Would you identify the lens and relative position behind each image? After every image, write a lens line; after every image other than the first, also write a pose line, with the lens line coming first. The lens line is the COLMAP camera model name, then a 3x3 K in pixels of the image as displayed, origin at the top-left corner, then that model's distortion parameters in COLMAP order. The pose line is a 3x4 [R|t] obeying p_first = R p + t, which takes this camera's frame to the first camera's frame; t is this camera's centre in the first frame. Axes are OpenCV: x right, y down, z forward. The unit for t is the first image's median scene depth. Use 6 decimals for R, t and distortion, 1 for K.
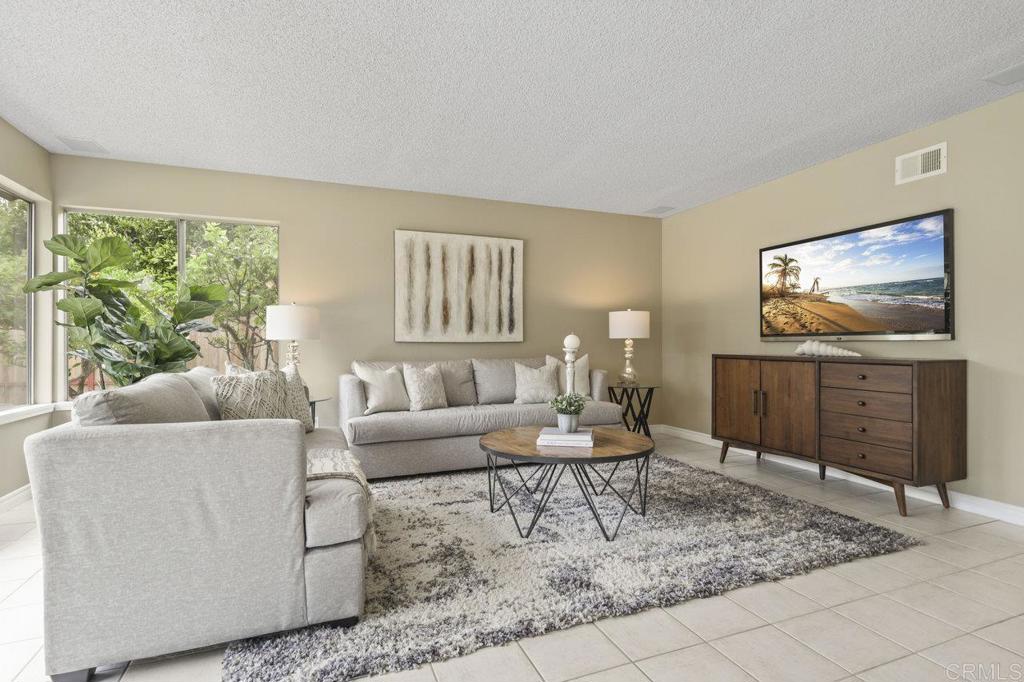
lens RADIAL K [[507.7, 0, 512.0], [0, 507.7, 341.0], [0, 0, 1]] dist [-0.002199, -0.000652]
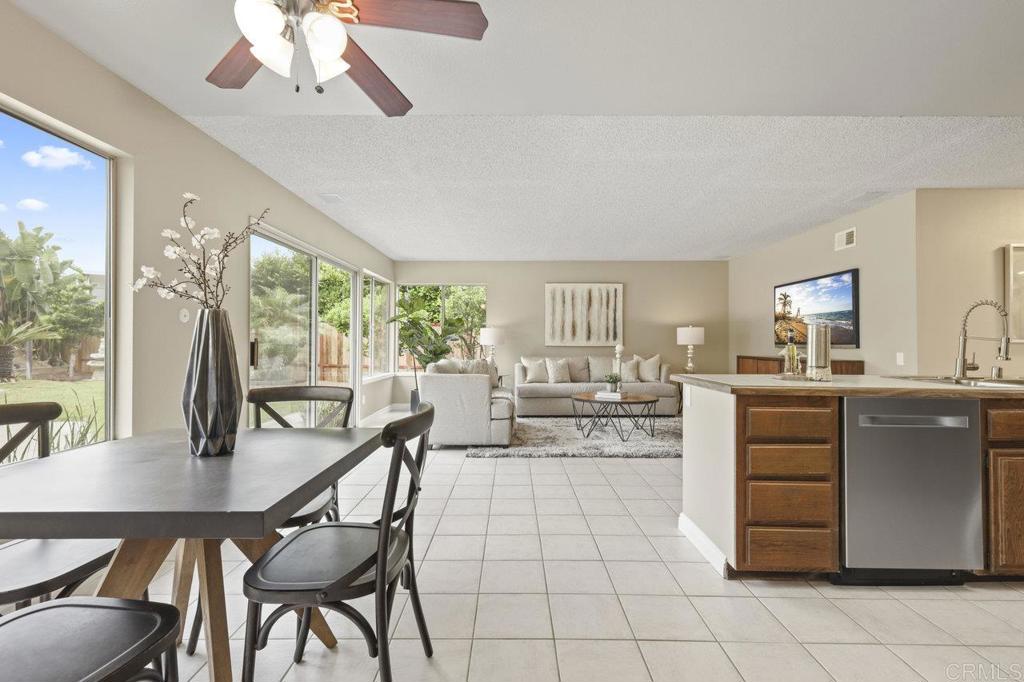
lens RADIAL K [[454.7, 0, 508.3], [0, 454.7, 339.3], [0, 0, 1]] dist [0.001349, 0.000108]
pose [[0.923936, 0.002186, -0.382541, 0.282769], [-0.003357, 0.999992, -0.002392, -0.018558], [0.382532, 0.003494, 0.923936, -0.571063]]
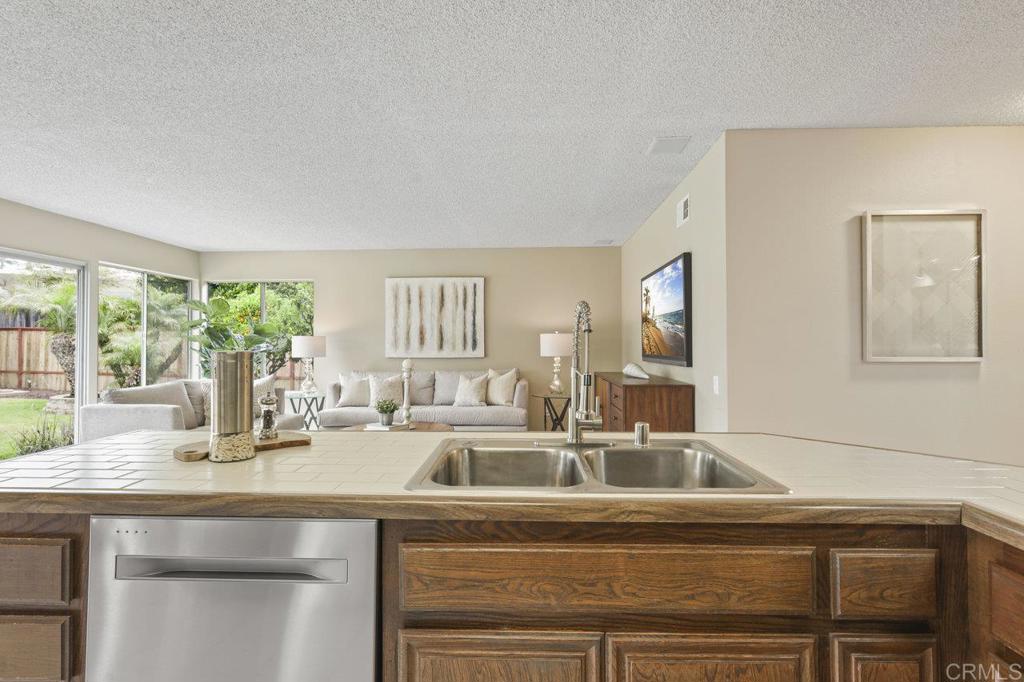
lens RADIAL K [[504.4, 0, 512.4], [0, 504.4, 337.4], [0, 0, 1]] dist [0.000335, -0.000097]
pose [[0.909895, -0.005794, -0.414798, 0.714612], [0.002667, 0.999963, -0.008118, -0.044772], [0.414830, 0.006281, 0.909877, -0.136587]]
